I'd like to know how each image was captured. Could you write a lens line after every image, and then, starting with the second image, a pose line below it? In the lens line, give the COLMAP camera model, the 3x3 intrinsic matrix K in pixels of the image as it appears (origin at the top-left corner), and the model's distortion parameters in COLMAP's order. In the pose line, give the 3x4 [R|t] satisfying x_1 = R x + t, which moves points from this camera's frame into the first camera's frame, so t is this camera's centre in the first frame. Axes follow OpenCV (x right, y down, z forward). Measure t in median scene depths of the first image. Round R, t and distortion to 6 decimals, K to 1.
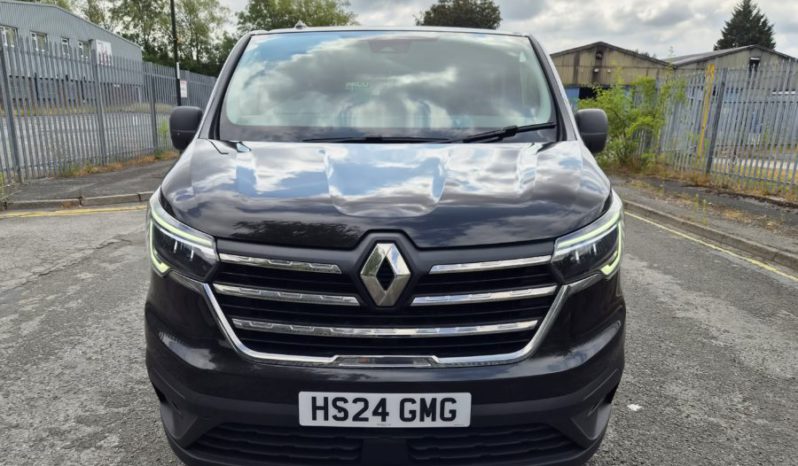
lens RADIAL K [[530.6, 0, 394.5], [0, 530.6, 231.8], [0, 0, 1]] dist [0.075525, -0.061084]
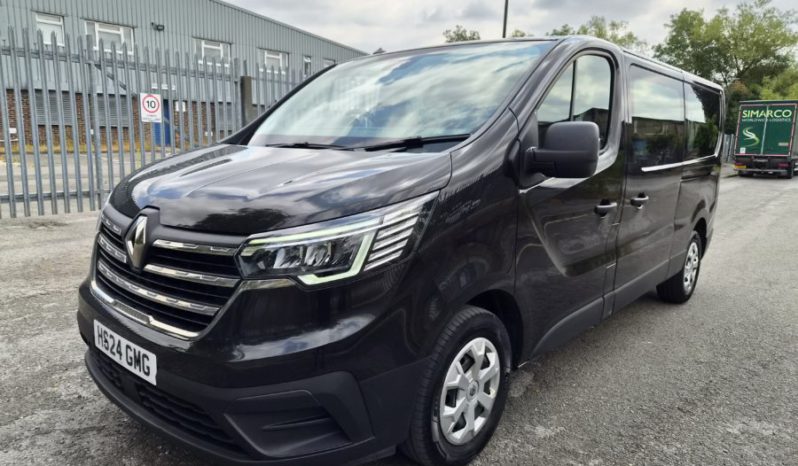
lens RADIAL K [[530.6, 0, 394.5], [0, 530.6, 231.8], [0, 0, 1]] dist [0.075525, -0.061084]
pose [[0.748417, 0.127498, -0.650858, 0.931504], [-0.169484, 0.985531, -0.001831, -0.029595], [0.641207, 0.111681, 0.759197, 0.327533]]
